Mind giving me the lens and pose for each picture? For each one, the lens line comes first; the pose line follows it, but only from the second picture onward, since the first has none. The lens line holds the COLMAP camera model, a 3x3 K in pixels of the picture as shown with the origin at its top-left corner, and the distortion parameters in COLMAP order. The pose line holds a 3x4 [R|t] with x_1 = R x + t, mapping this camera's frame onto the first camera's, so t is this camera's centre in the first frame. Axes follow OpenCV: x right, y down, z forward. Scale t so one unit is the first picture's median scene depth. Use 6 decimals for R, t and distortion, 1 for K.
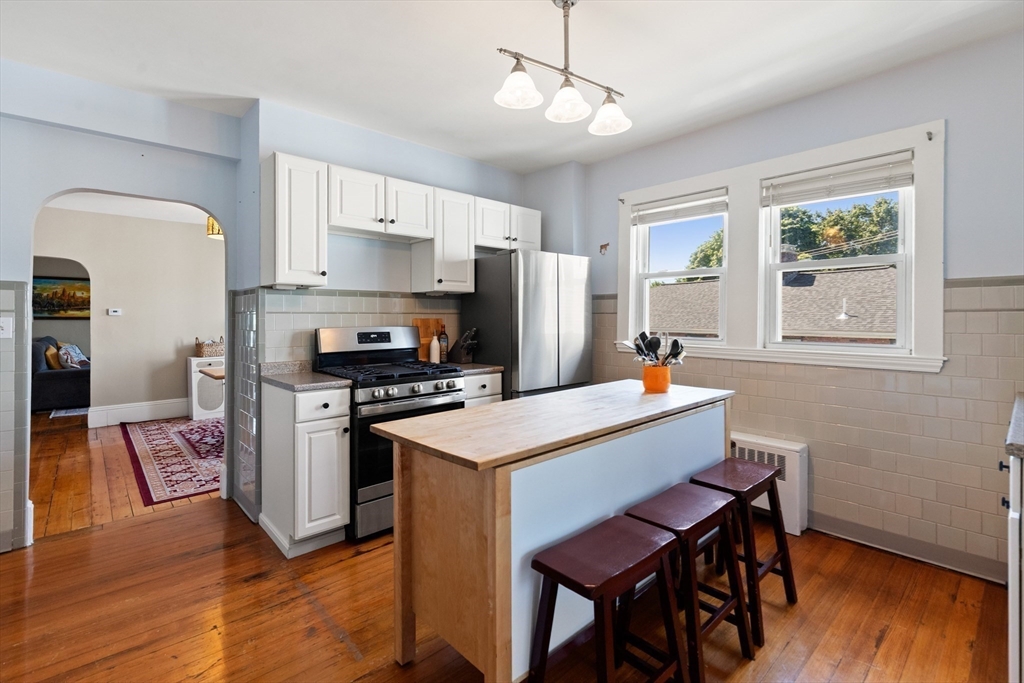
lens RADIAL K [[463.7, 0, 519.7], [0, 463.7, 320.9], [0, 0, 1]] dist [0.014258, -0.003152]
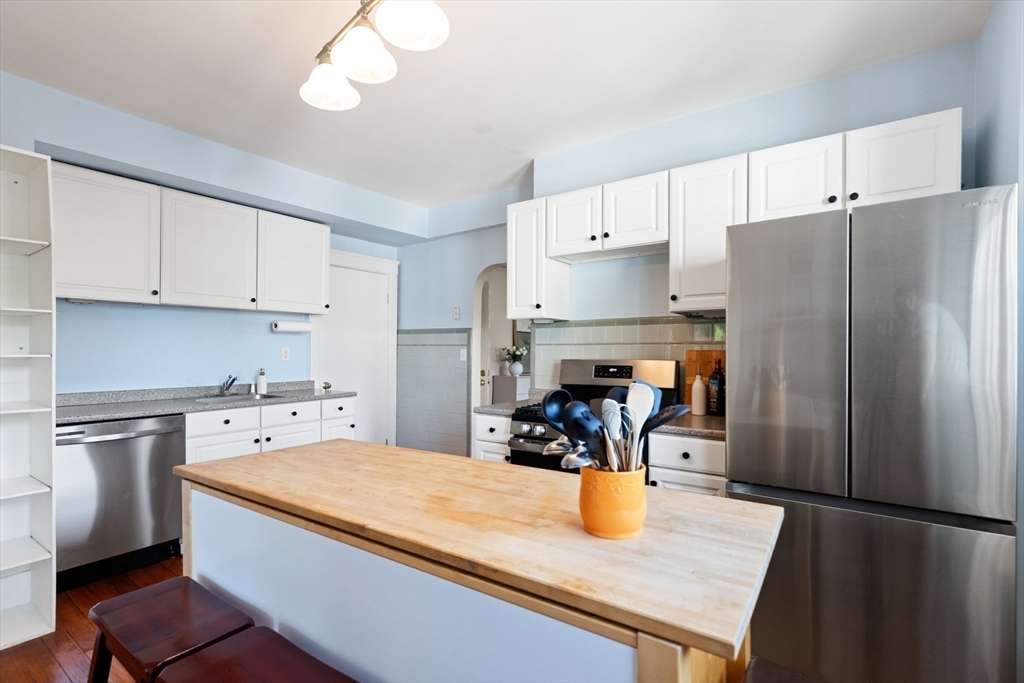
lens RADIAL K [[463.7, 0, 530.0], [0, 463.7, 362.1], [0, 0, 1]] dist [0.014258, -0.003152]
pose [[0.235324, 0.027330, -0.971533, 0.481706], [-0.007770, 0.999626, 0.026238, -0.003633], [0.971886, 0.001374, 0.235448, 0.616121]]
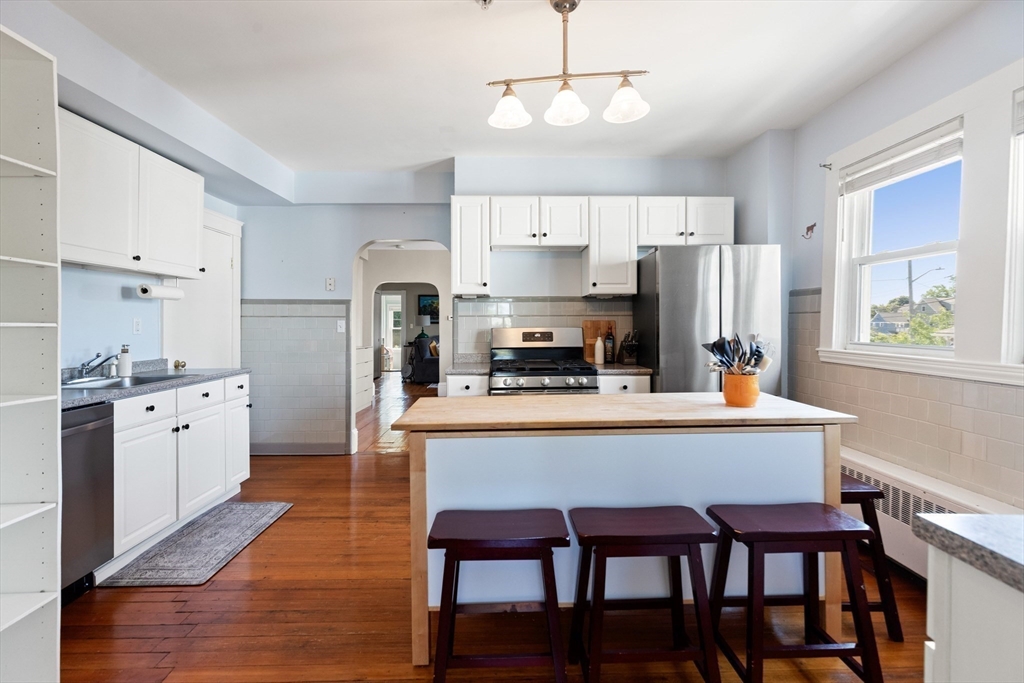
lens RADIAL K [[463.7, 0, 508.9], [0, 463.7, 328.8], [0, 0, 1]] dist [0.014258, -0.003152]
pose [[0.754432, 0.006253, -0.656349, 0.374519], [-0.003033, 0.999977, 0.006040, 0.008778], [0.656371, -0.002566, 0.754434, 0.079420]]
